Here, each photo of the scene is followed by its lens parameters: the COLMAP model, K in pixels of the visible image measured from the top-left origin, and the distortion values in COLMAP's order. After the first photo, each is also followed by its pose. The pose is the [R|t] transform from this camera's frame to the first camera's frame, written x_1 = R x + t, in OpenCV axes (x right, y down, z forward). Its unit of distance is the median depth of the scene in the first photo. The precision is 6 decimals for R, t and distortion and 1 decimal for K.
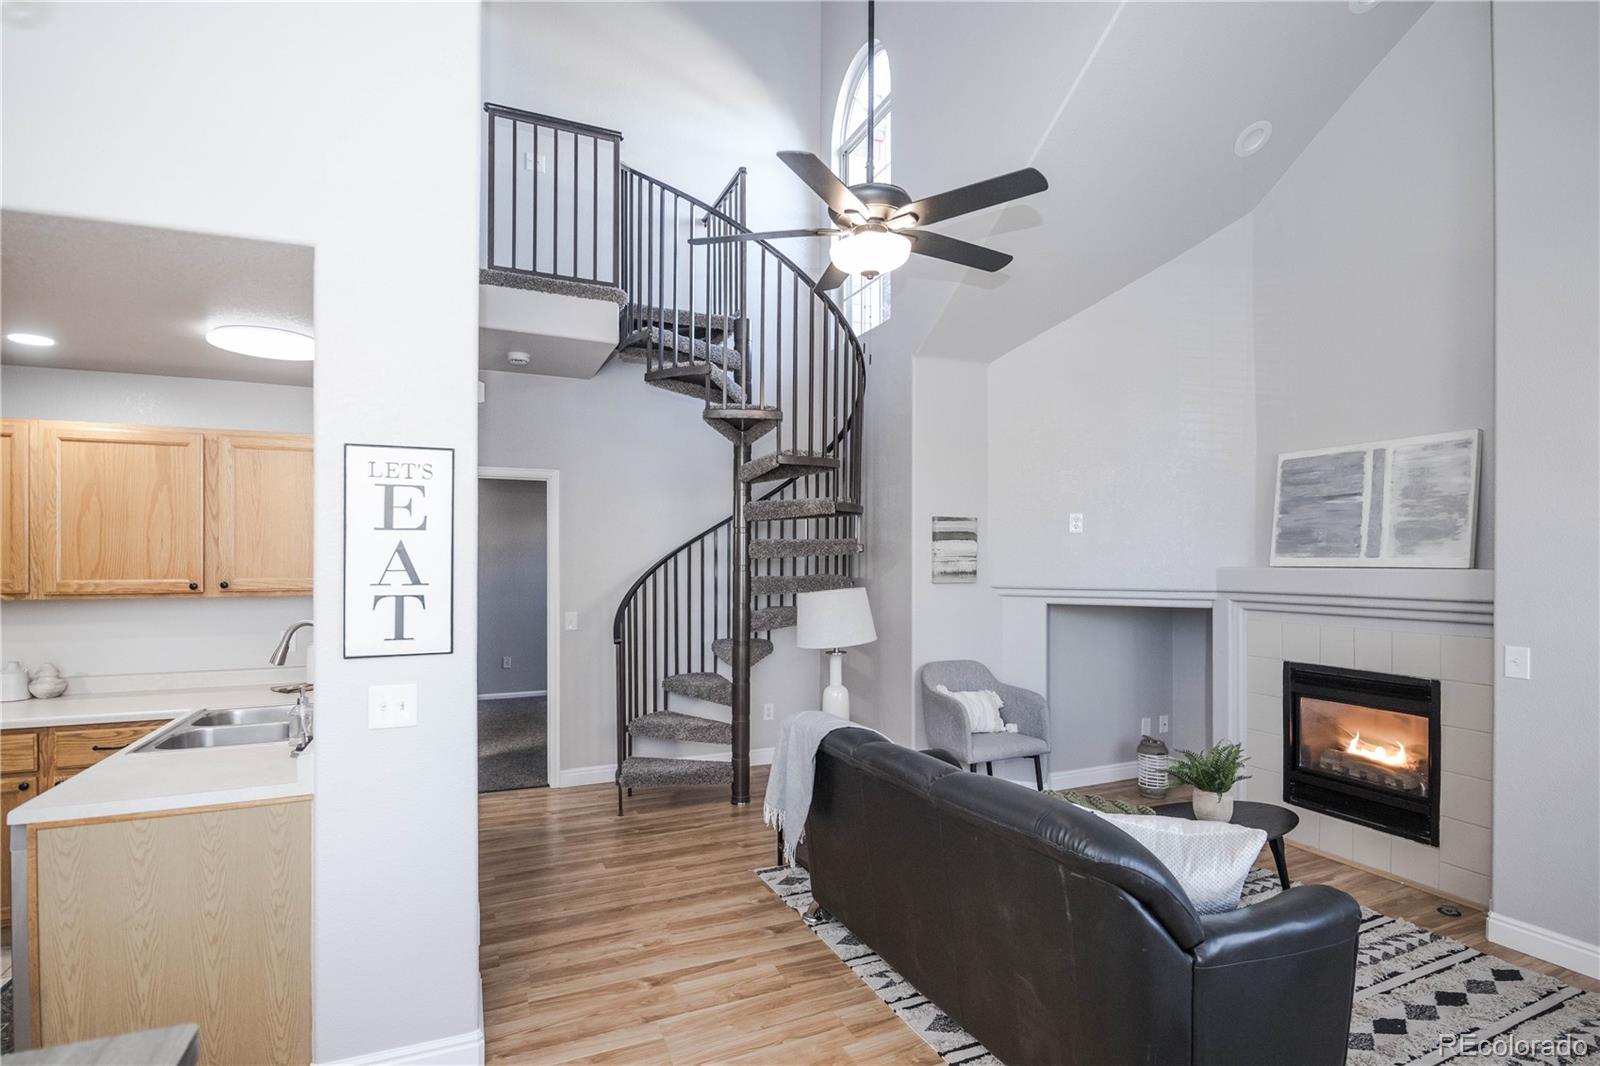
lens RADIAL K [[787.1, 0, 810.6], [0, 787.1, 563.4], [0, 0, 1]] dist [-0.000962, -0.008100]
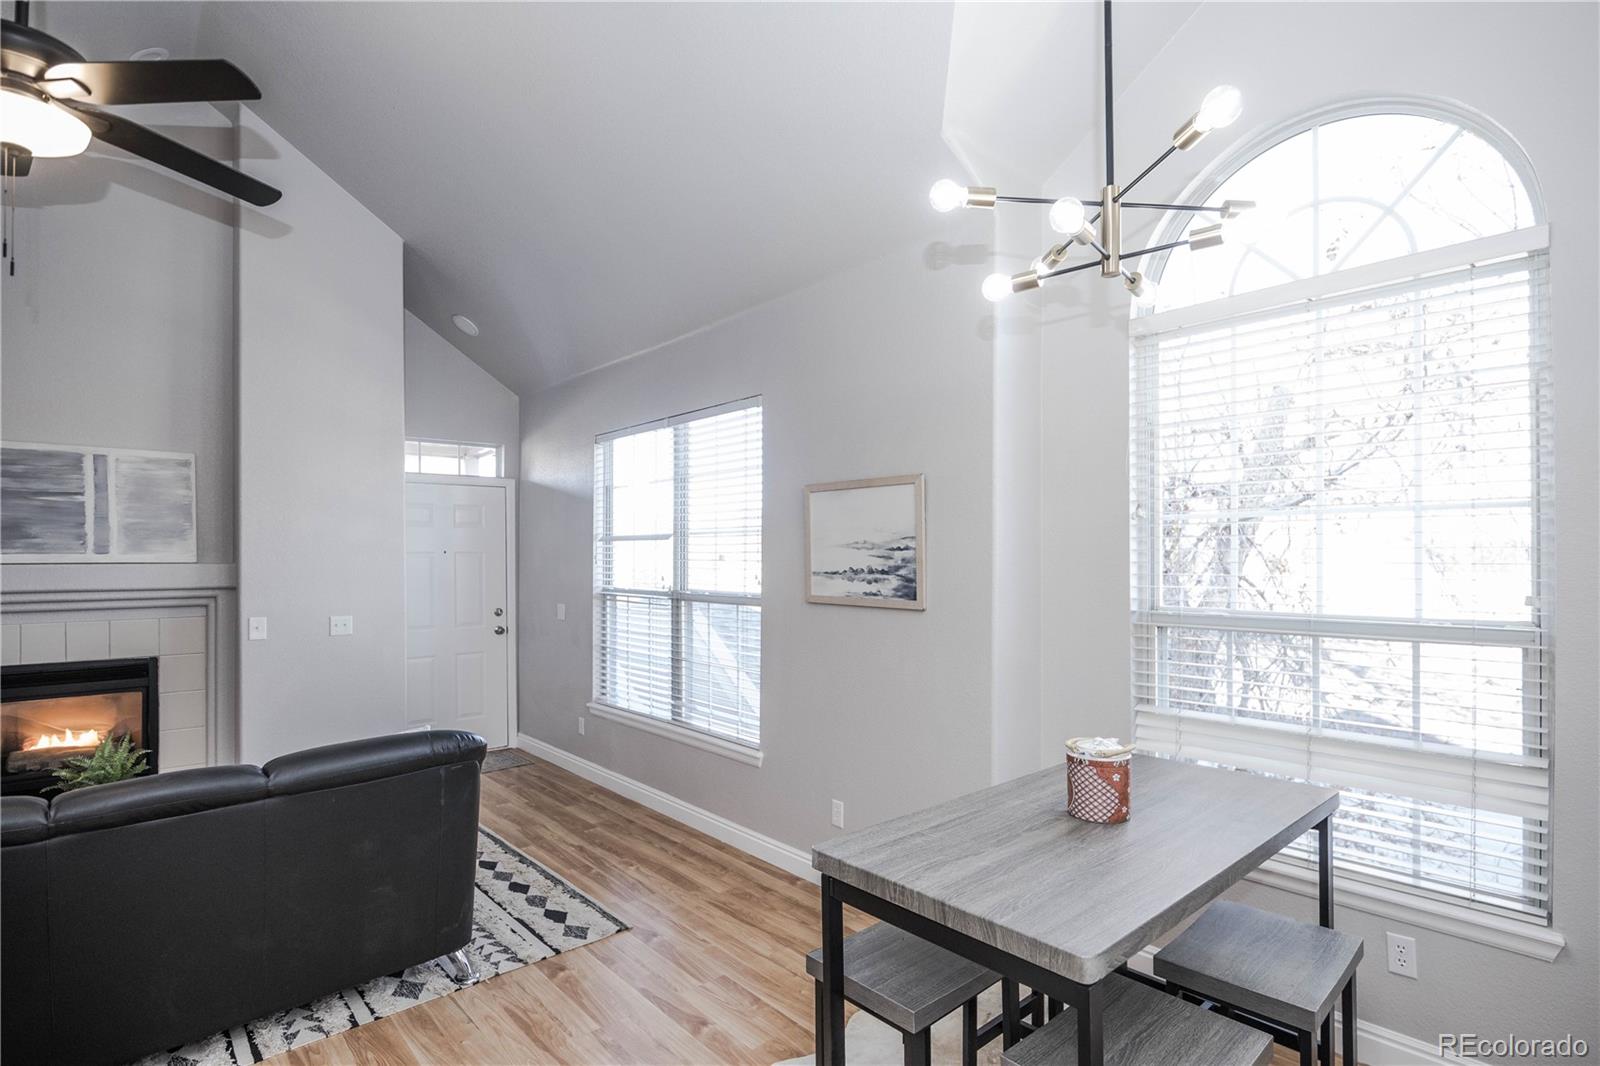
lens RADIAL K [[787.1, 0, 800.0], [0, 787.1, 559.9], [0, 0, 1]] dist [-0.000962, -0.008100]
pose [[-0.288628, 0.000496, 0.957441, -0.601928], [0.008645, 0.999960, 0.002088, 0.006855], [-0.957402, 0.008880, -0.288621, 0.390172]]
